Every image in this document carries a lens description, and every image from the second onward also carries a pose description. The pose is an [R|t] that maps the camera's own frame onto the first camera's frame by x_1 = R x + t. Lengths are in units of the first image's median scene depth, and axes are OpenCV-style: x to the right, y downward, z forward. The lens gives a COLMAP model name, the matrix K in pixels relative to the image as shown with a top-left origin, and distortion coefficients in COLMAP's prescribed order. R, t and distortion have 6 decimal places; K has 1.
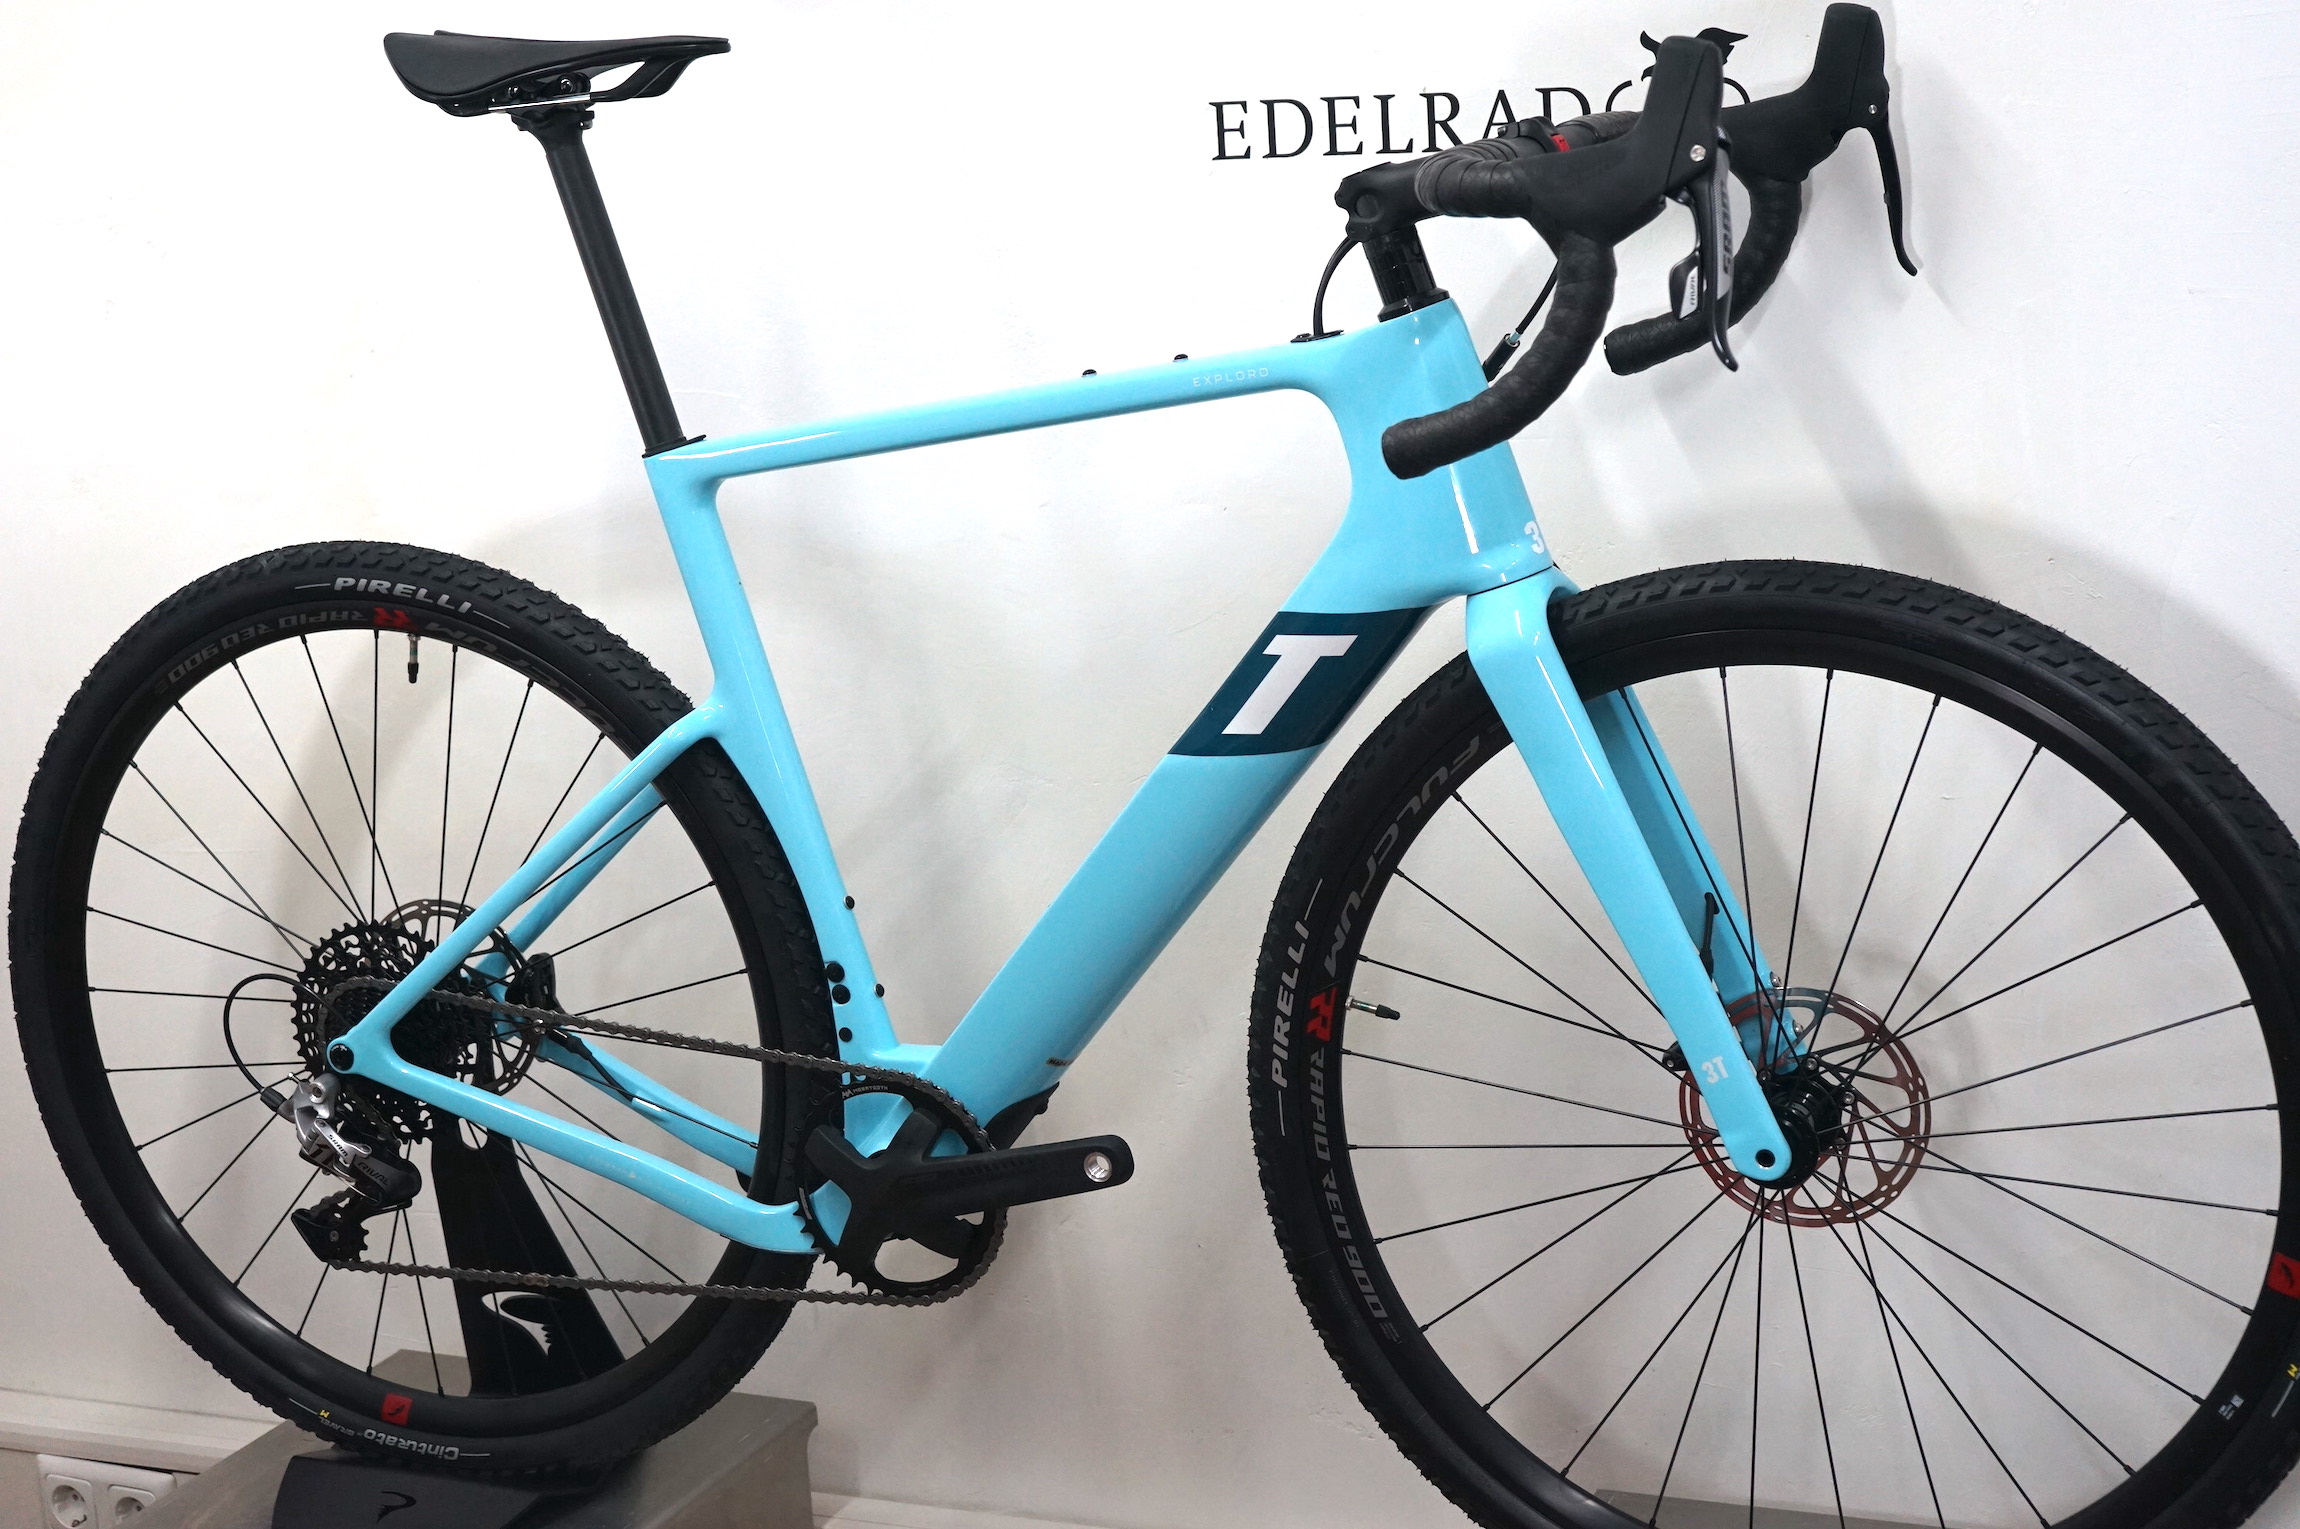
lens RADIAL K [[3661.6, 0, 1151.1], [0, 3661.6, 761.3], [0, 0, 1]] dist [-0.041701, 0.000000]
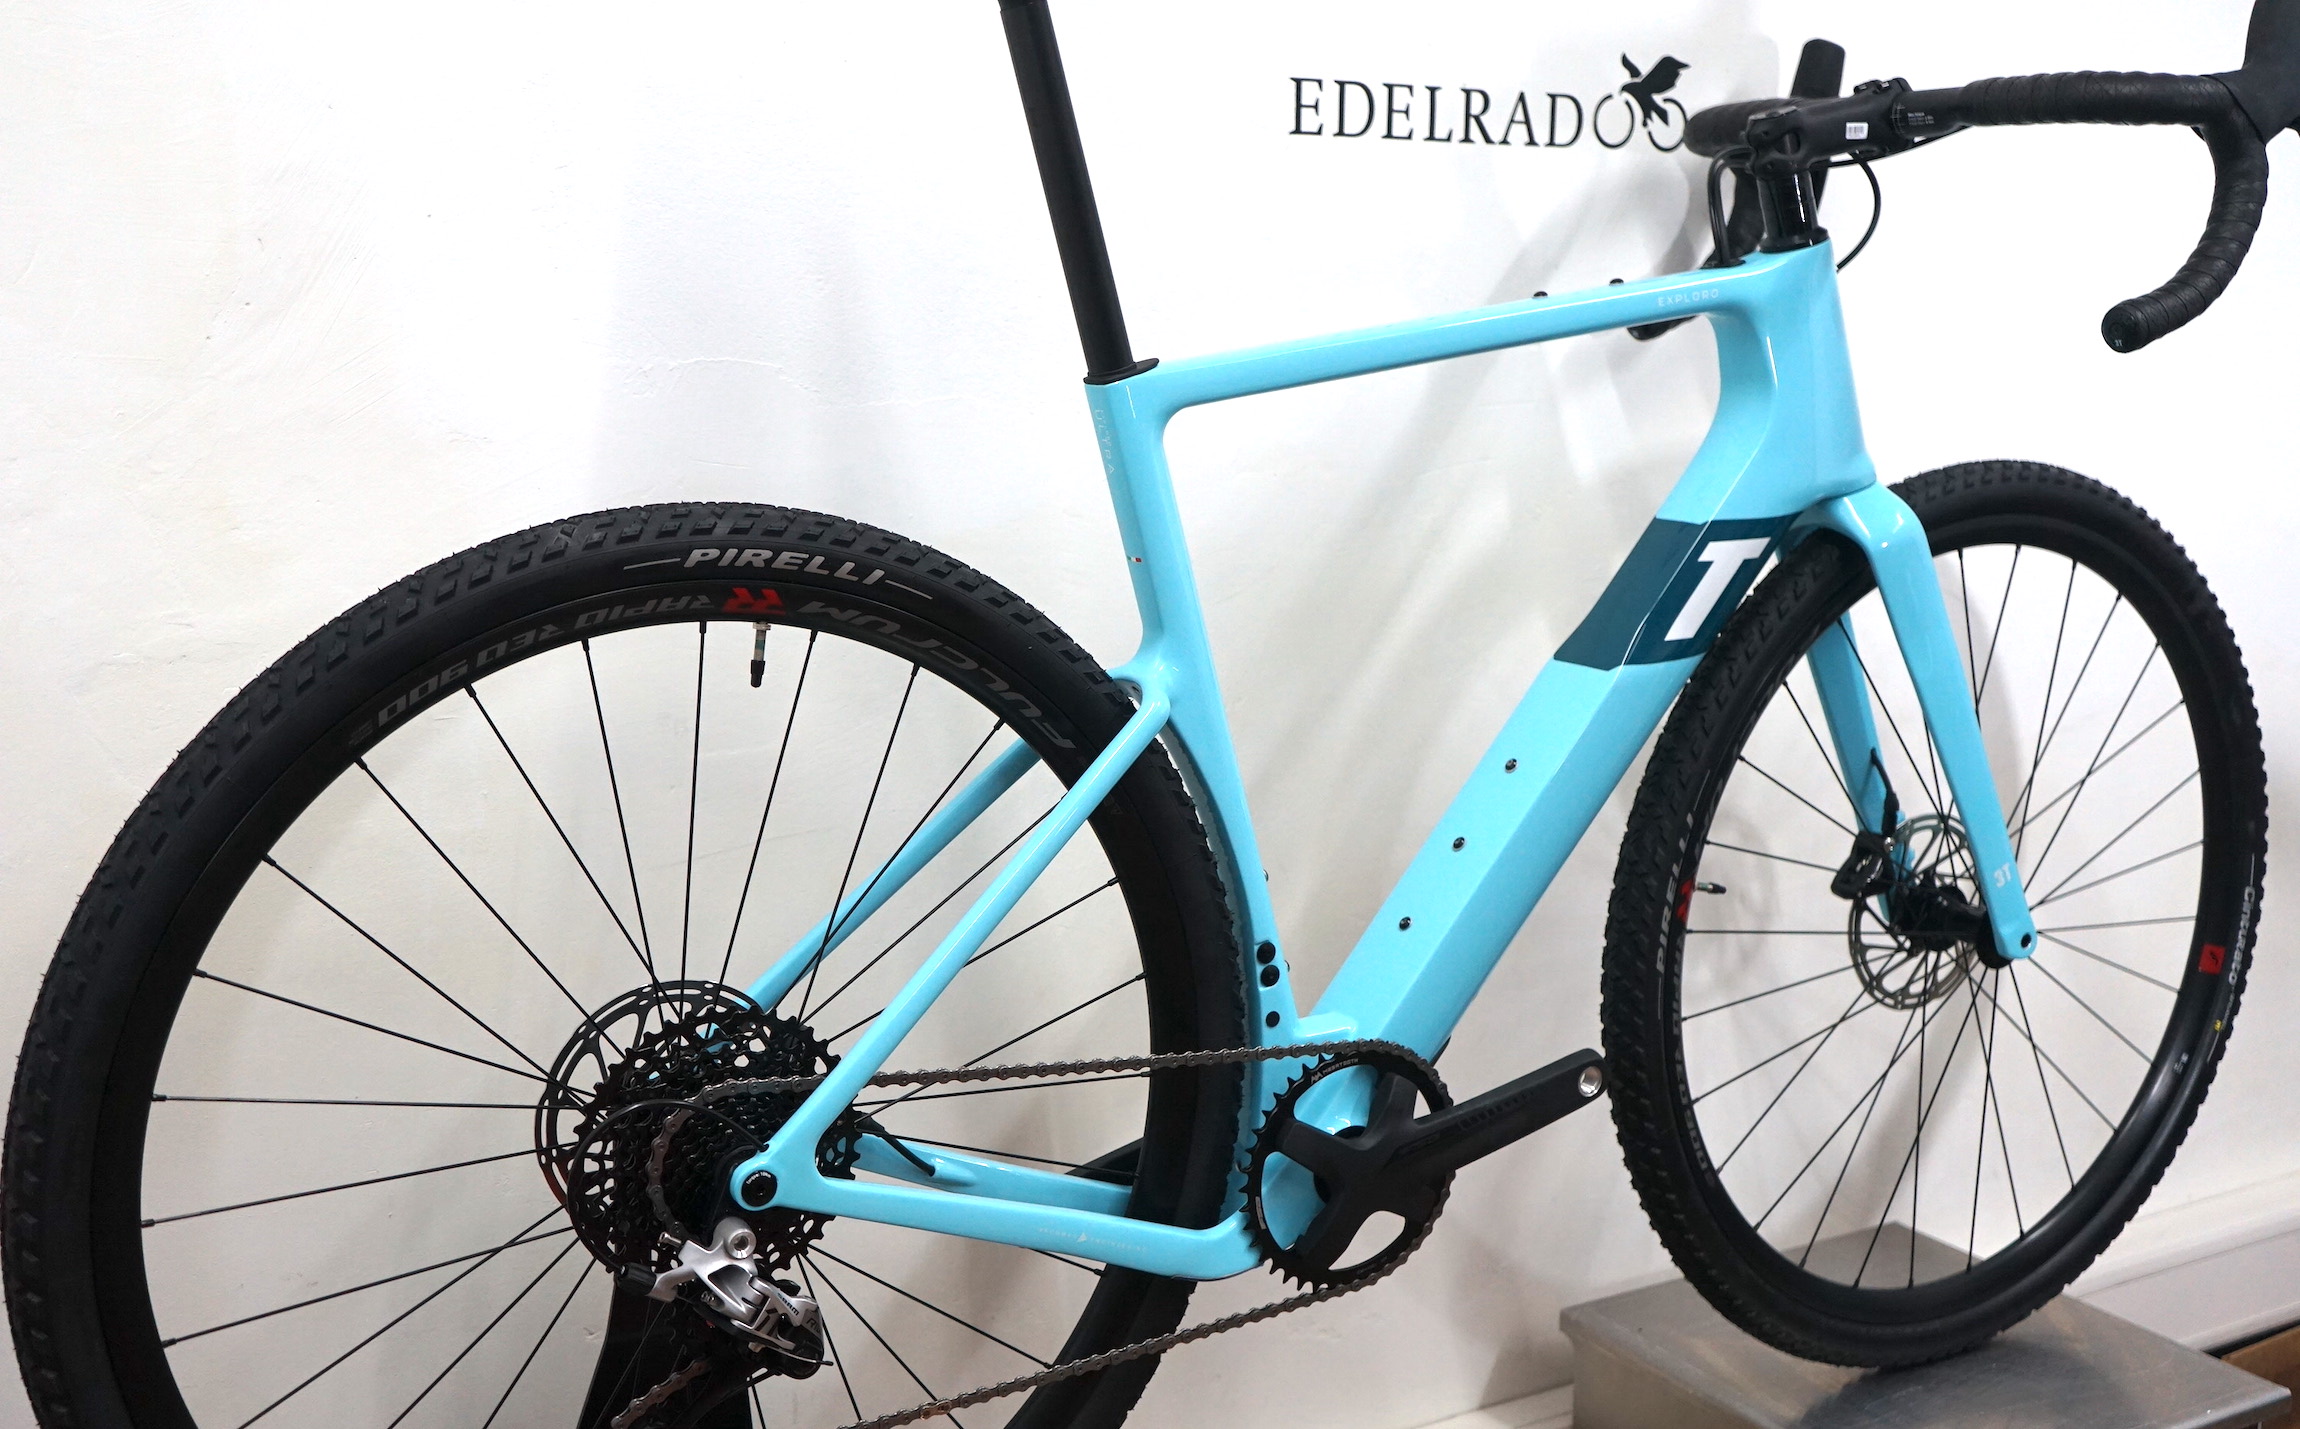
lens RADIAL K [[2377.5, 0, 1147.8], [0, 2377.5, 764.3], [0, 0, 1]] dist [-0.003533, 0.000000]
pose [[0.594394, -0.089193, 0.799212, -0.575884], [0.134975, 0.990797, 0.010191, 0.000712], [-0.792766, 0.101816, 0.600963, 0.659091]]
